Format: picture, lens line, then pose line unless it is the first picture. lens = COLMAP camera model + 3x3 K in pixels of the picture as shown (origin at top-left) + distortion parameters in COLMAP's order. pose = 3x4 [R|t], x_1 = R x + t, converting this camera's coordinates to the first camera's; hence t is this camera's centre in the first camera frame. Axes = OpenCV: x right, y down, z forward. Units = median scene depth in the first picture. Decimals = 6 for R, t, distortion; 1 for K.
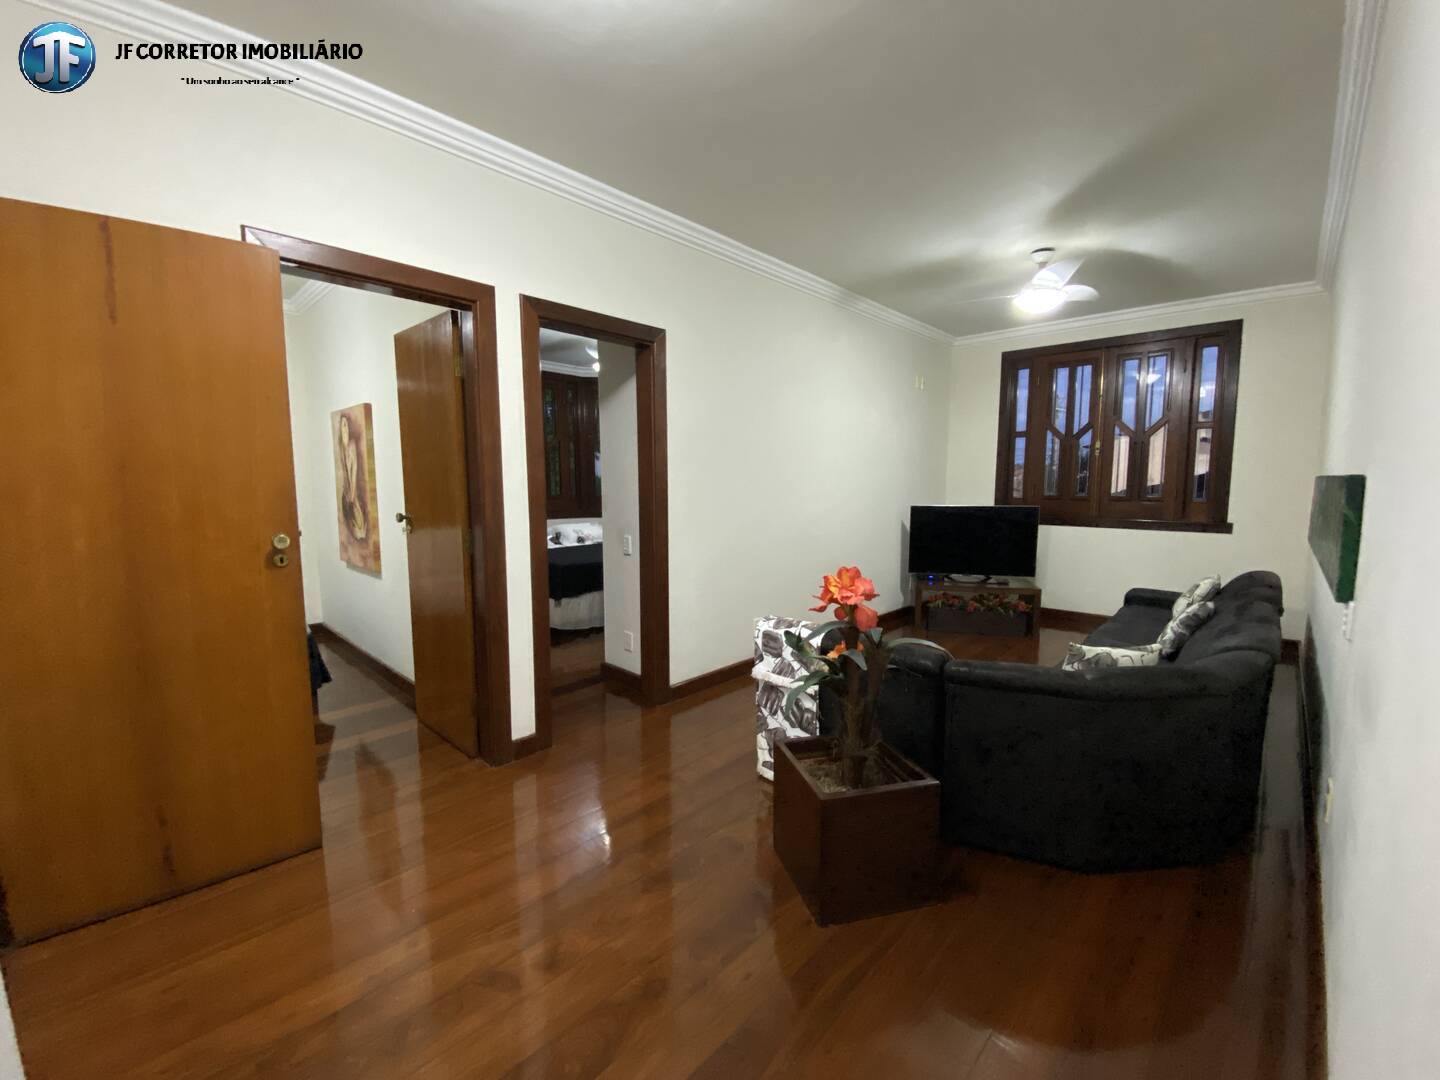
lens RADIAL K [[587.1, 0, 720.7], [0, 587.1, 540.8], [0, 0, 1]] dist [0.062545, -0.042317]
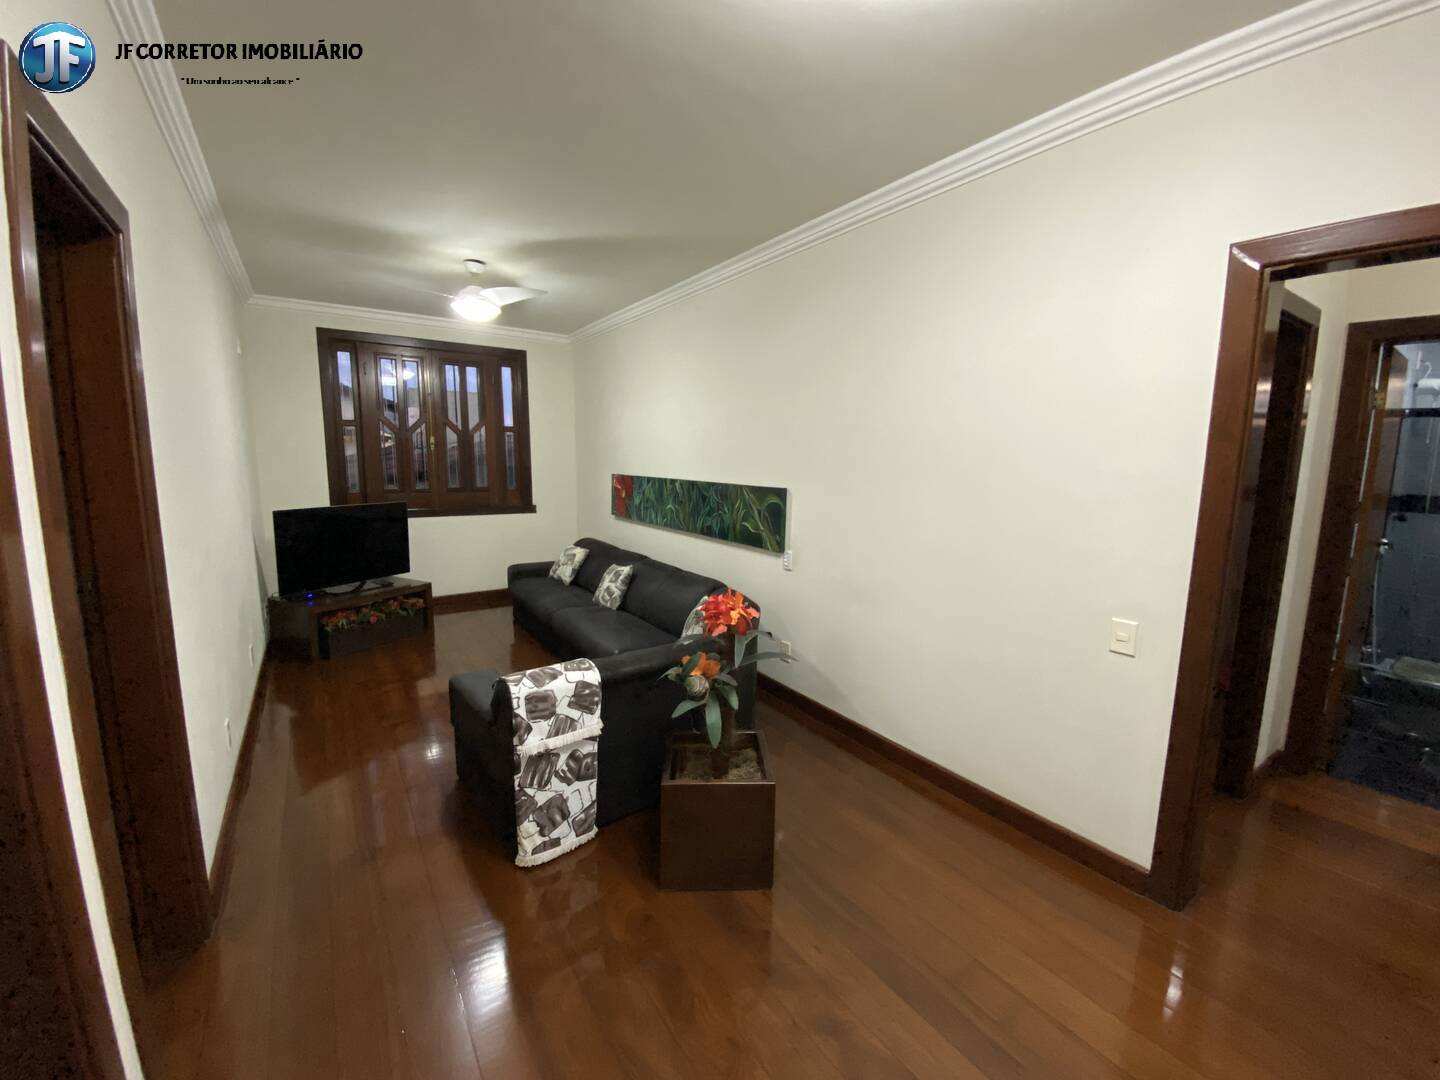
lens RADIAL K [[587.1, 0, 720.7], [0, 587.1, 540.8], [0, 0, 1]] dist [0.062545, -0.042317]
pose [[0.209171, -0.139737, 0.967843, -0.617330], [0.088613, 0.988374, 0.123550, -0.131916], [-0.973856, 0.059920, 0.219122, 0.537226]]
